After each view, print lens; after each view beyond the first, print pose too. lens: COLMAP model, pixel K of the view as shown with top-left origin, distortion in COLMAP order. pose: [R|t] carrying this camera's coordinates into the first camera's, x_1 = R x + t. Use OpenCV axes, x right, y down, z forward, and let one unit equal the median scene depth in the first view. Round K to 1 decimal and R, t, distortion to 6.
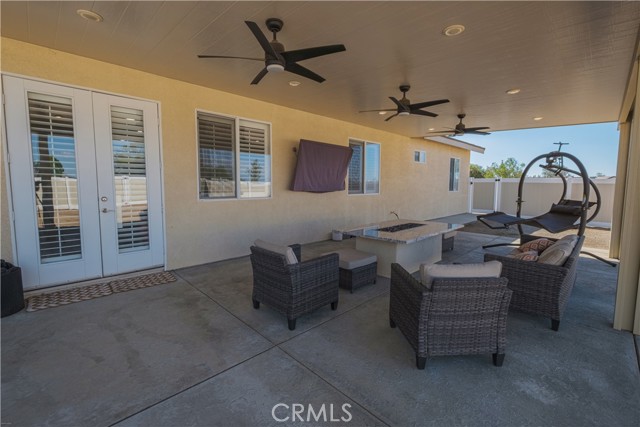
lens RADIAL K [[282.9, 0, 316.2], [0, 282.9, 208.9], [0, 0, 1]] dist [-0.000553, -0.000291]
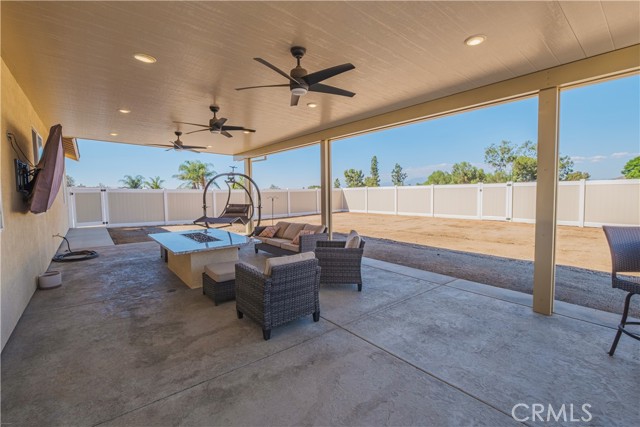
lens RADIAL K [[282.9, 0, 316.2], [0, 282.9, 208.9], [0, 0, 1]] dist [-0.000553, -0.000291]
pose [[0.090536, -0.066378, 0.993679, -0.881991], [0.100409, 0.993300, 0.057204, -0.070154], [-0.990818, 0.094595, 0.096595, 0.617208]]
